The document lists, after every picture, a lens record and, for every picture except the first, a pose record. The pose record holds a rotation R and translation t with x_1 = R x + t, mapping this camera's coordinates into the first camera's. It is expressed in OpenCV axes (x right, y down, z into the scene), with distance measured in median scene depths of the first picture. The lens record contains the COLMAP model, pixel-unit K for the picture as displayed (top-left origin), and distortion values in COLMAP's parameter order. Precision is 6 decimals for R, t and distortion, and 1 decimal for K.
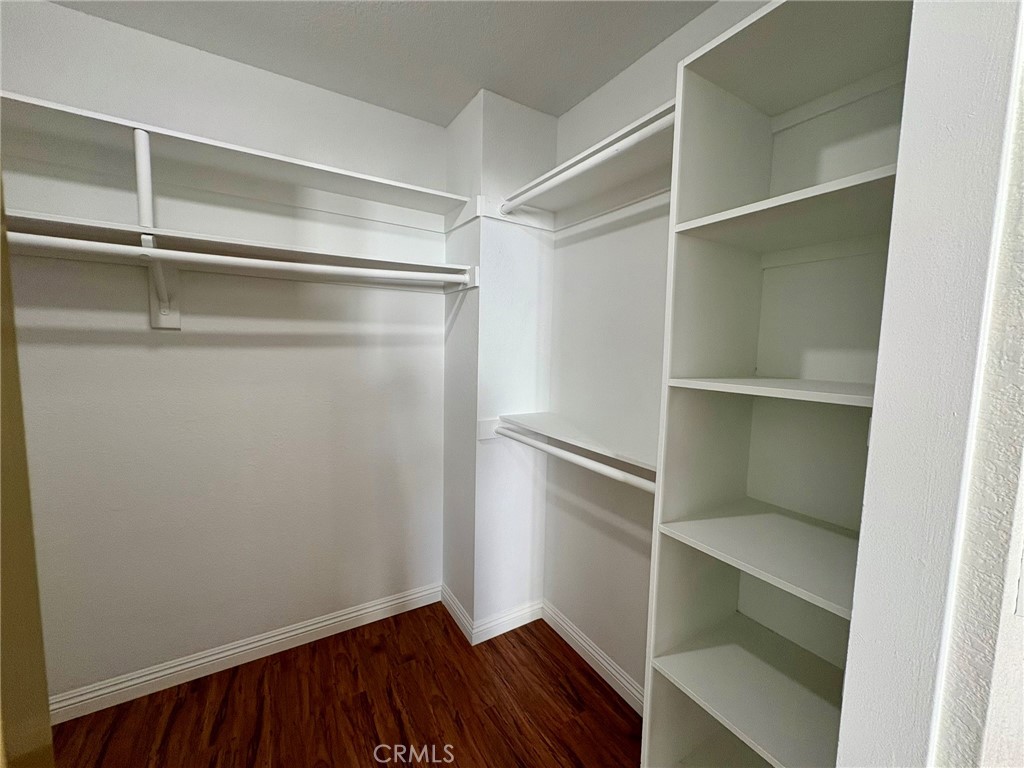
lens RADIAL K [[408.2, 0, 514.8], [0, 408.2, 383.1], [0, 0, 1]] dist [0.000027, 0.000600]
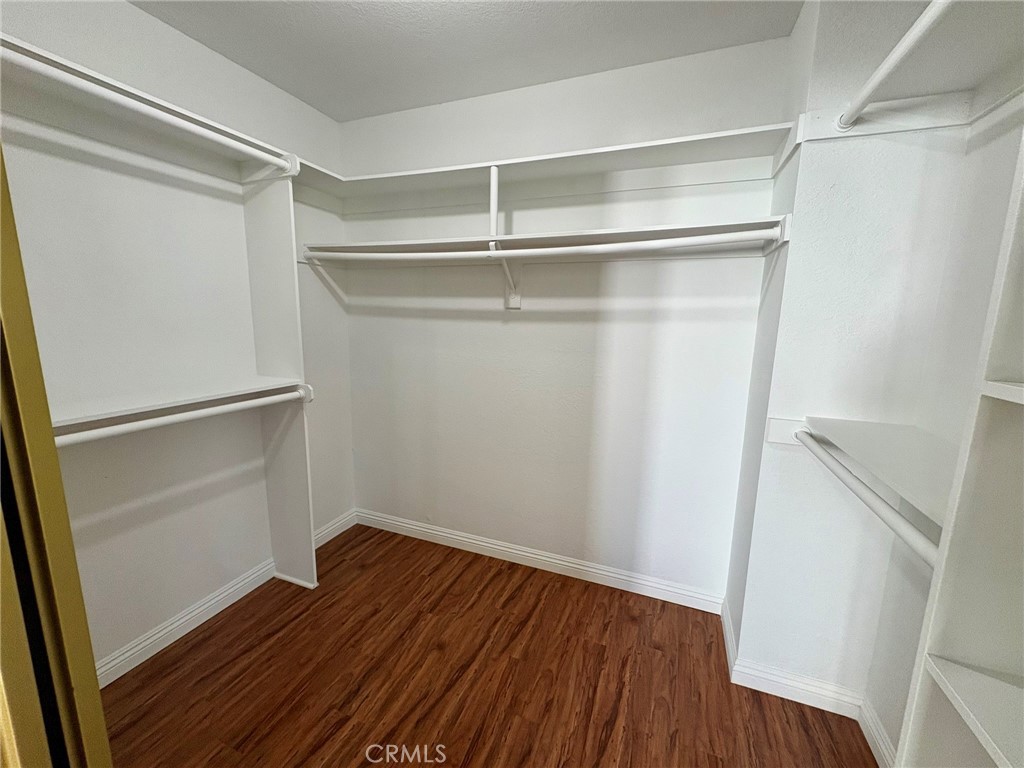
lens RADIAL K [[408.2, 0, 512.9], [0, 408.2, 382.9], [0, 0, 1]] dist [0.000027, 0.000600]
pose [[0.602042, 0.117267, -0.789806, 0.238433], [-0.077666, 0.993066, 0.088244, -0.004230], [0.794678, 0.008214, 0.606976, 0.146680]]
